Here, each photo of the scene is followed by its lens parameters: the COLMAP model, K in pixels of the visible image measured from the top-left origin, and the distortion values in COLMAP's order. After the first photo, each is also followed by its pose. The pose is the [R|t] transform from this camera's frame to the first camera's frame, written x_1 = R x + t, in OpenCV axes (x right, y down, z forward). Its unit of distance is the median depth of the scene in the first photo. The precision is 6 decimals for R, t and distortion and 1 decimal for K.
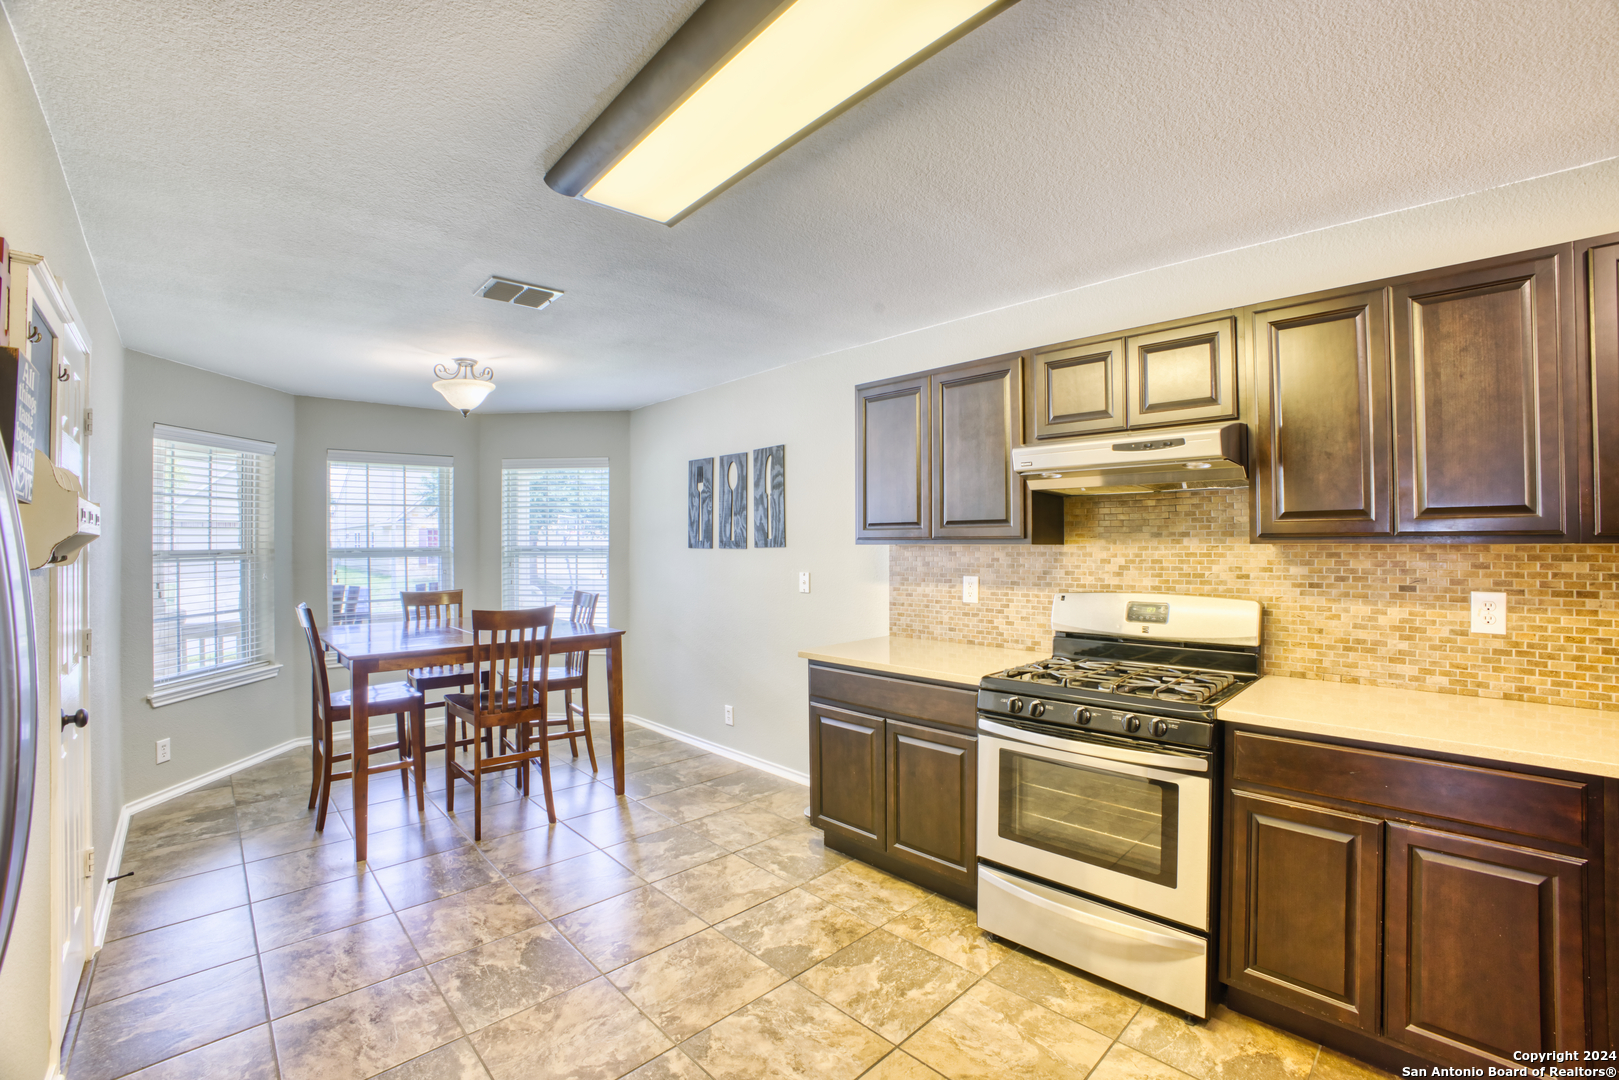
lens RADIAL K [[764.2, 0, 809.5], [0, 764.2, 540.0], [0, 0, 1]] dist [-0.000112, -0.000017]
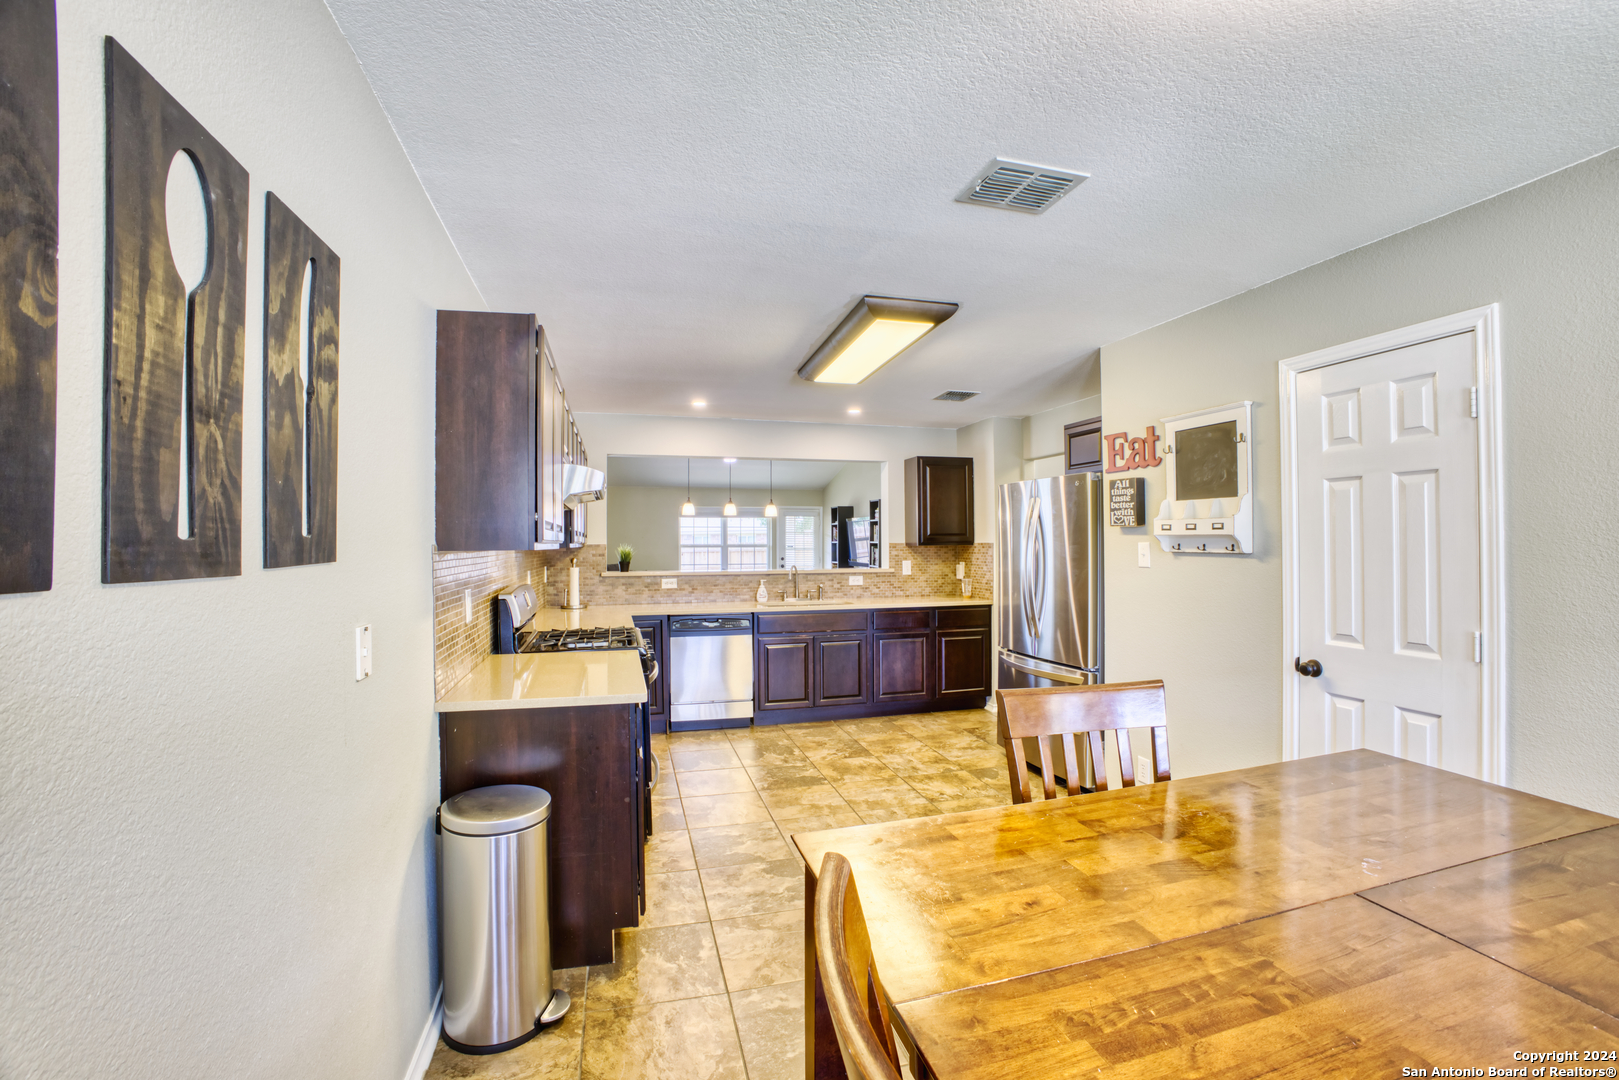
lens RADIAL K [[665.9, 0, 809.5], [0, 665.9, 540.0], [0, 0, 1]] dist [-0.000019, -0.000002]
pose [[-0.881544, 0.011482, 0.471962, -0.502692], [0.007087, 0.999913, -0.011089, 0.005202], [-0.472049, -0.006431, -0.881549, 1.651186]]
